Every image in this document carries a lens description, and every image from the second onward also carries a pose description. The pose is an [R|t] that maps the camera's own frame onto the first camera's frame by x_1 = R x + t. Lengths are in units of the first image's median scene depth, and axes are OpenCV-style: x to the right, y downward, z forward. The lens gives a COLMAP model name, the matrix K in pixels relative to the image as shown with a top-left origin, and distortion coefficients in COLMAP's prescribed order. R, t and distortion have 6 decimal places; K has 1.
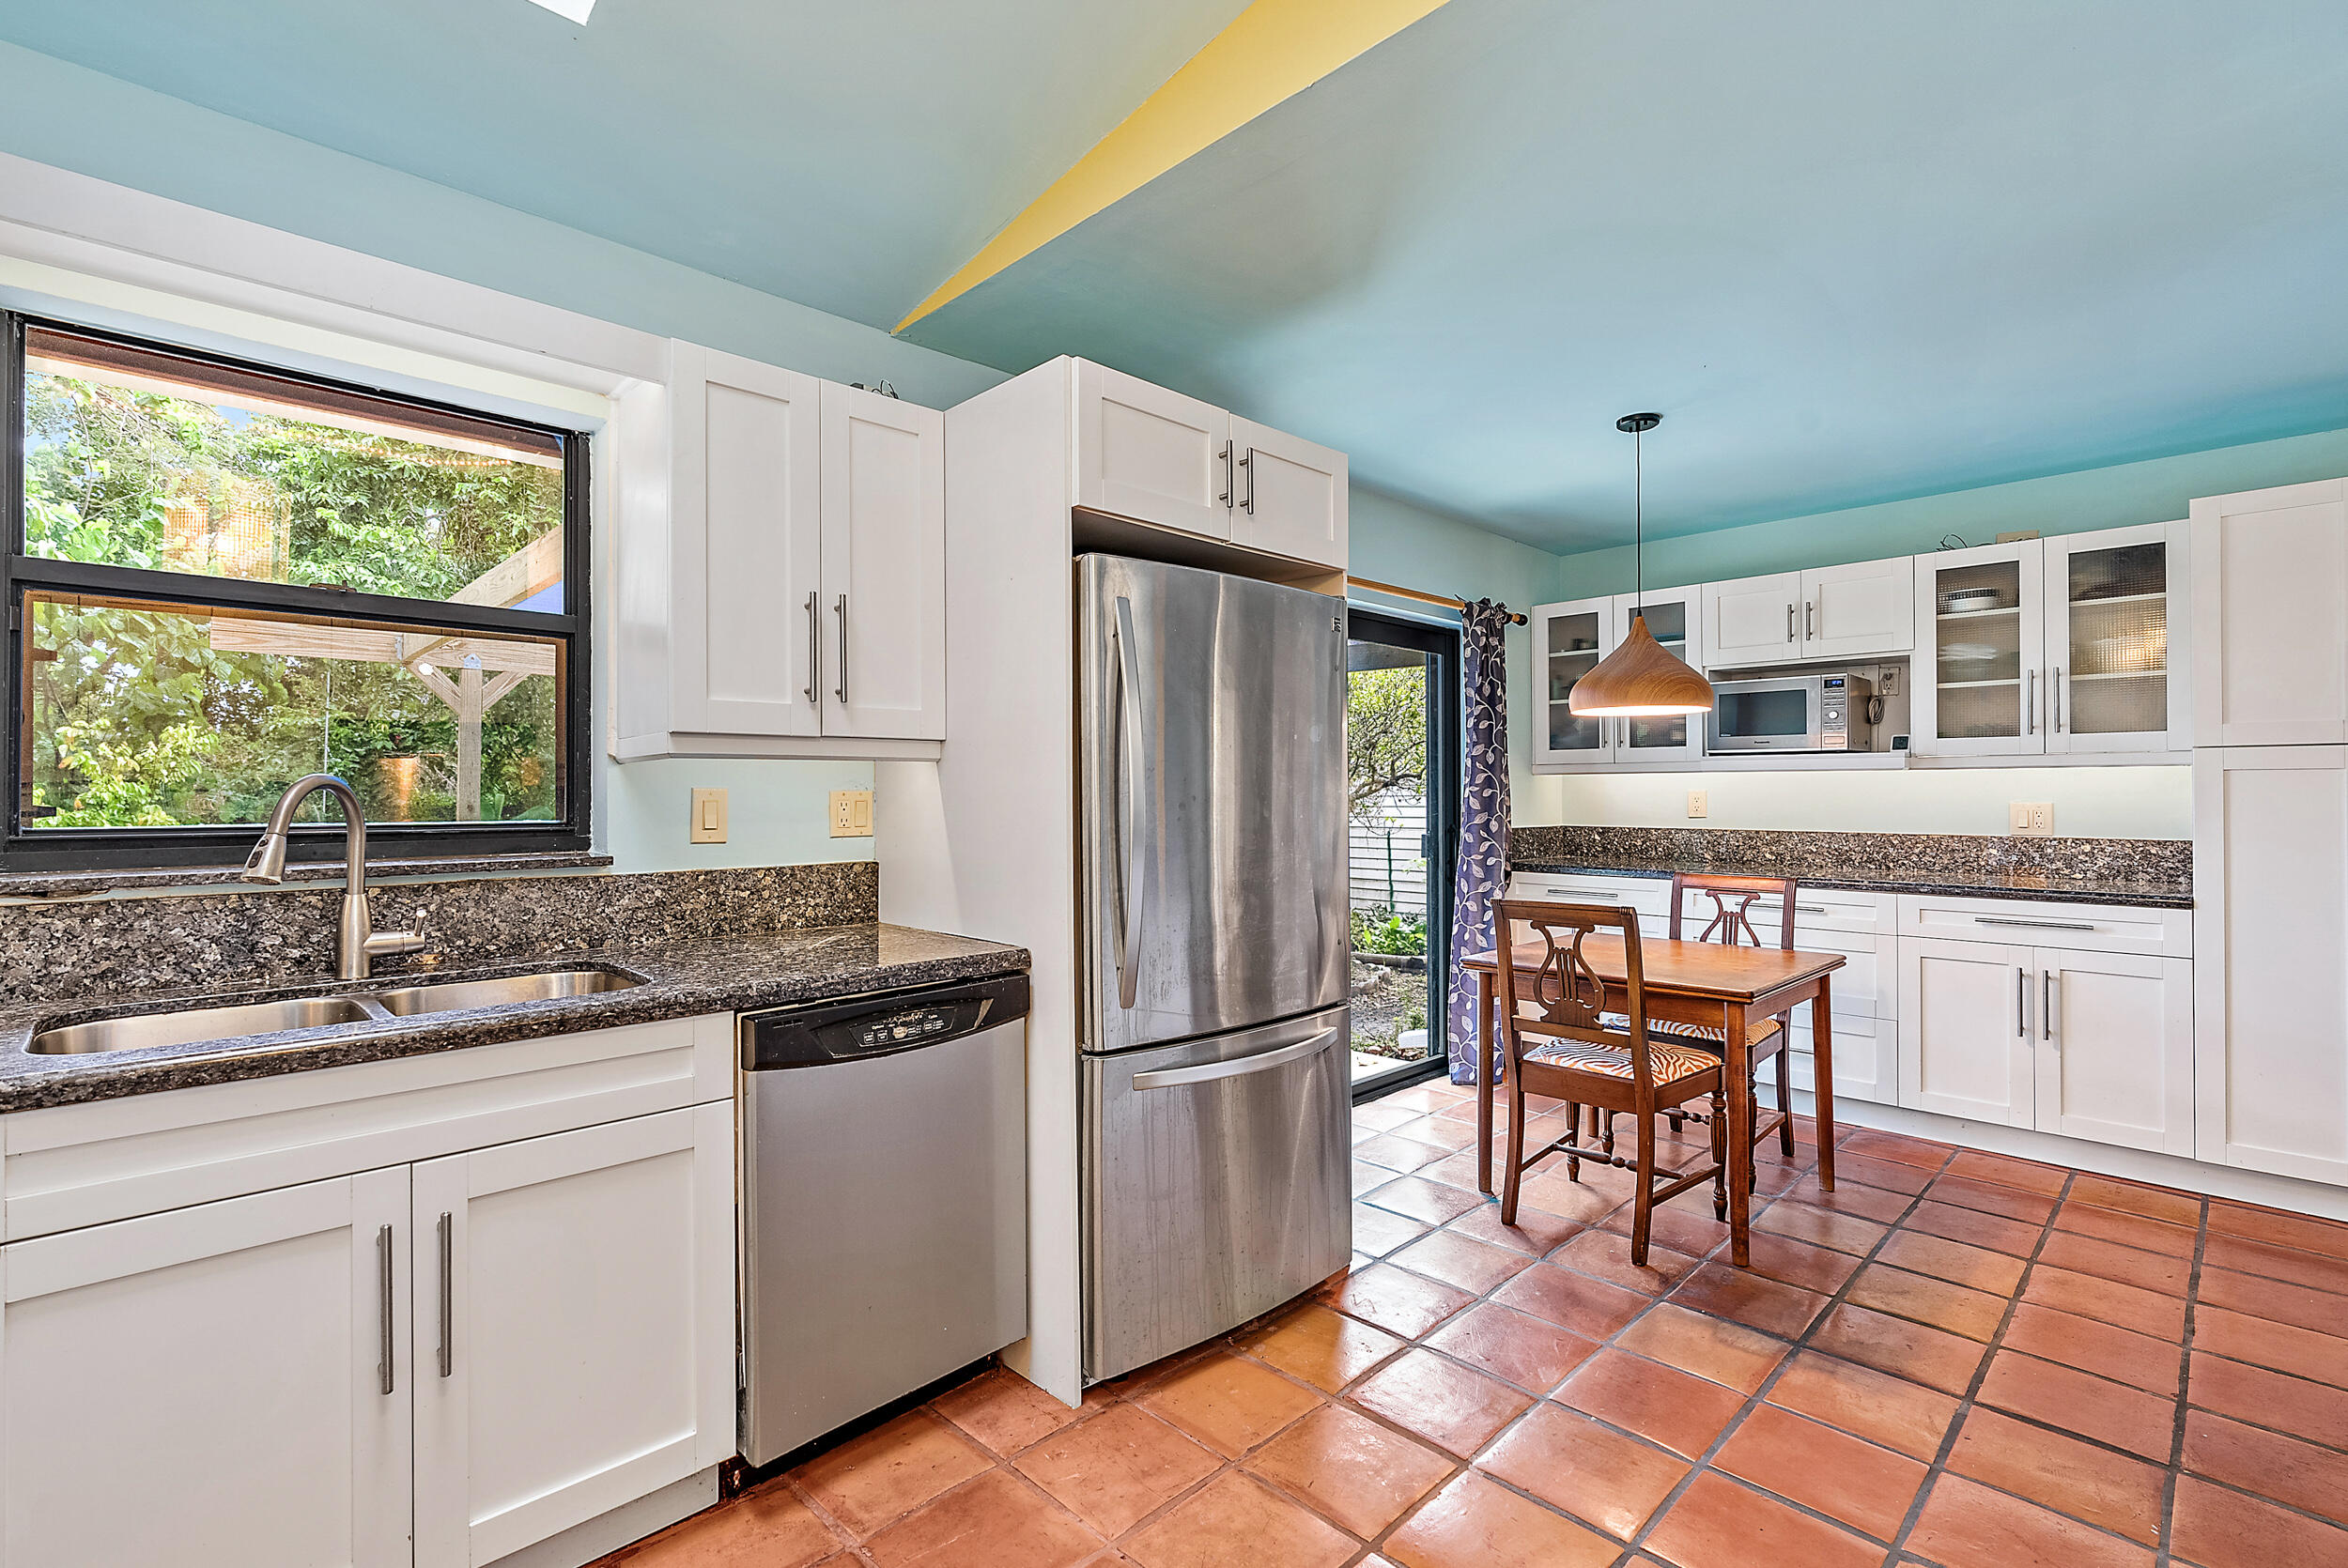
lens RADIAL K [[1071.9, 0, 1166.1], [0, 1071.9, 784.4], [0, 0, 1]] dist [-0.003047, 0.001469]
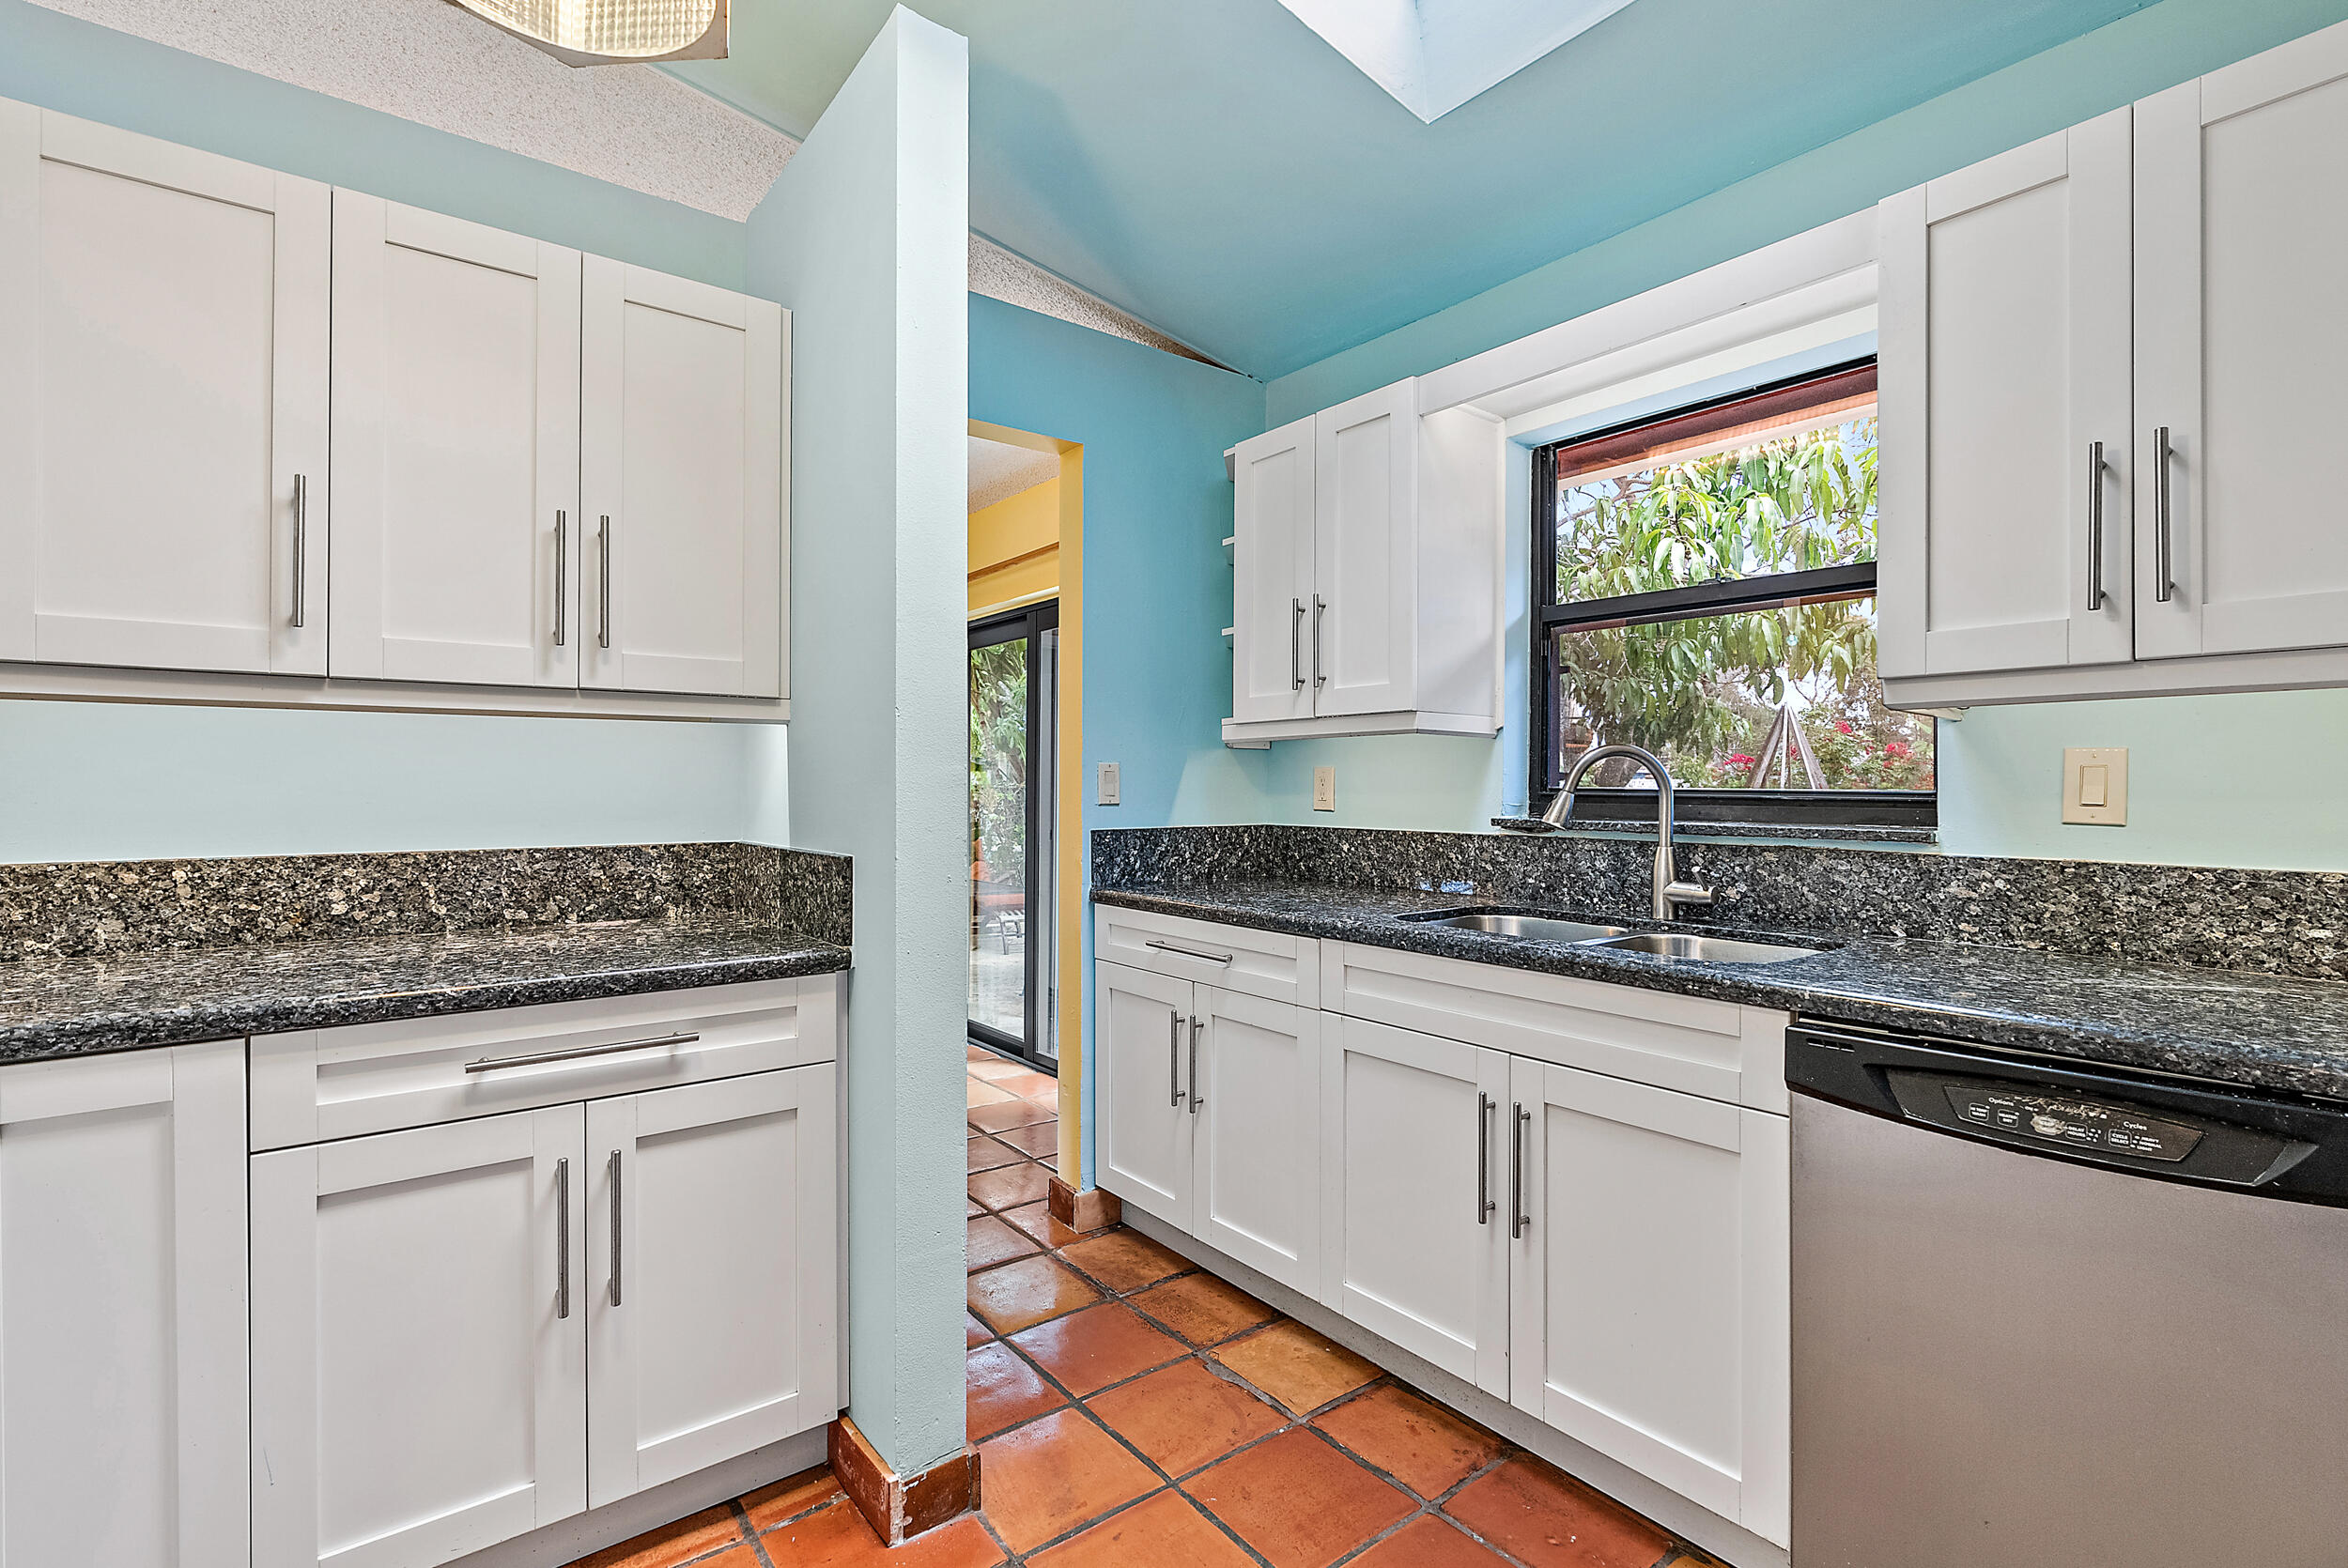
lens RADIAL K [[1071.9, 0, 1179.2], [0, 1071.9, 783.5], [0, 0, 1]] dist [-0.003047, 0.001469]
pose [[-0.110987, -0.002147, -0.993820, 0.369668], [0.002443, 0.999994, -0.002433, 0.028841], [0.993819, -0.002698, -0.110981, 0.494982]]
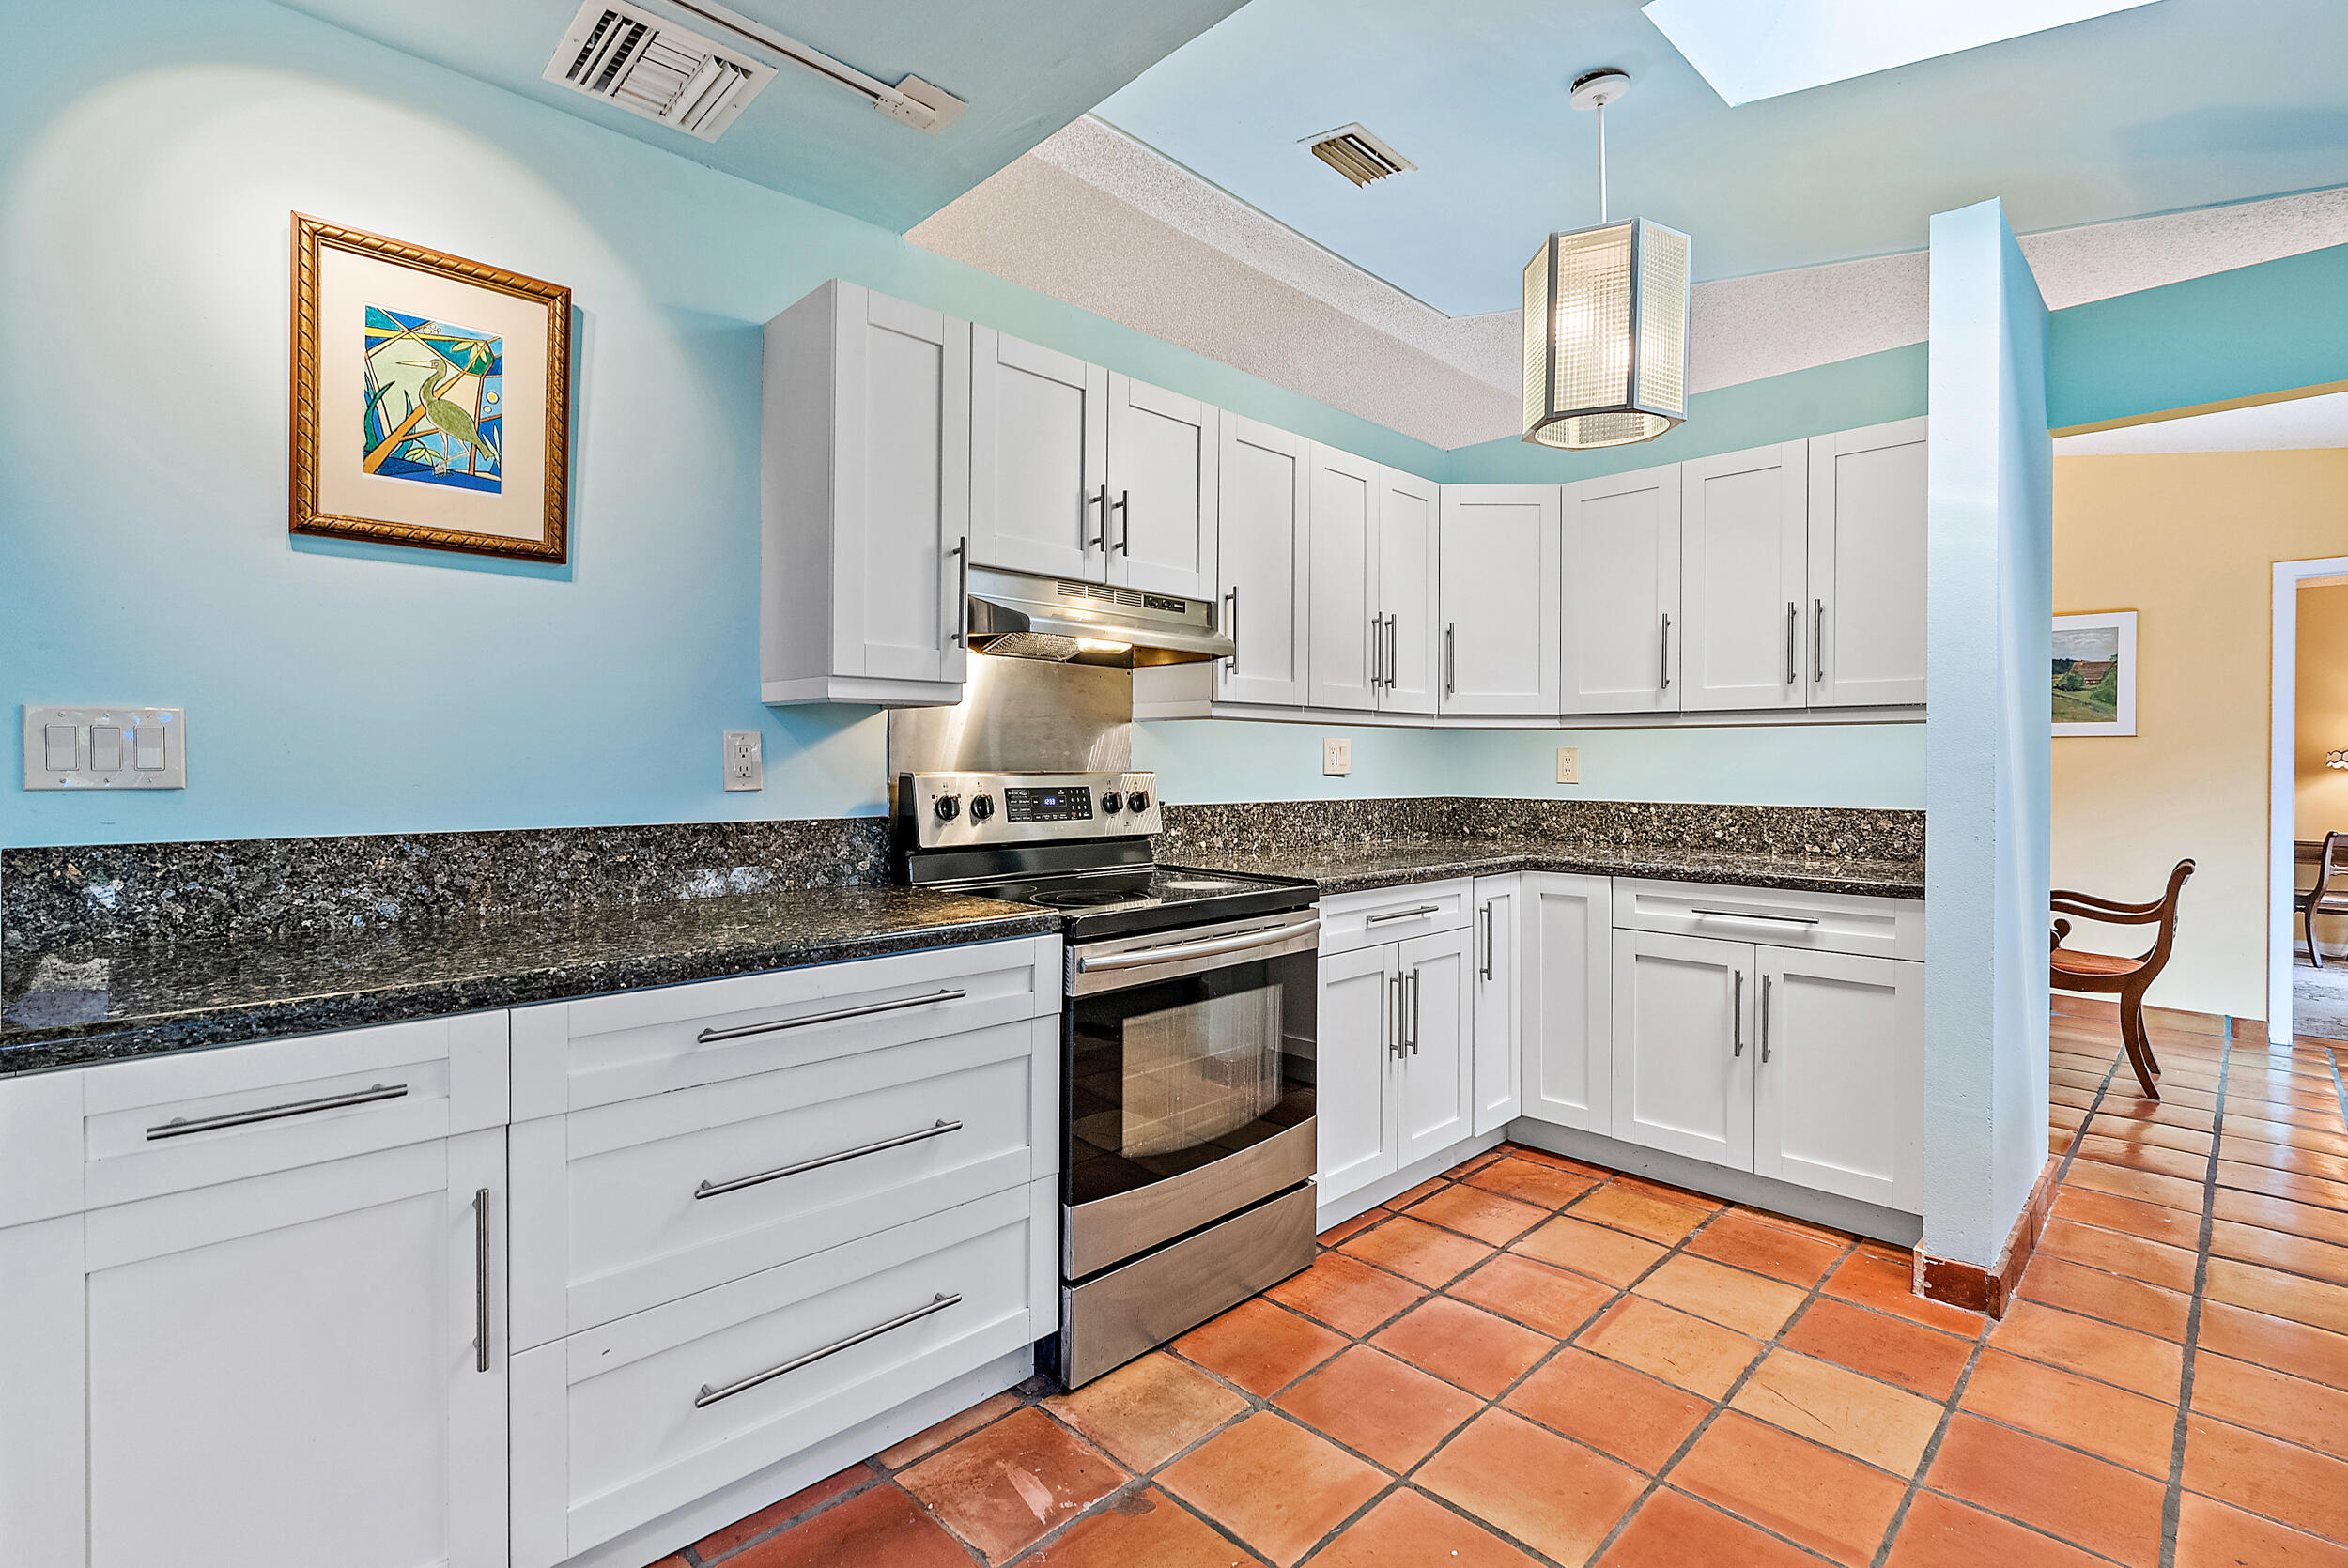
lens RADIAL K [[1071.9, 0, 1164.3], [0, 1071.9, 765.9], [0, 0, 1]] dist [-0.003047, 0.001469]
pose [[-0.999941, -0.006548, -0.008615, 0.416324], [-0.006546, 0.999979, -0.000263, 0.031233], [0.008617, -0.000206, -0.999963, 1.265124]]
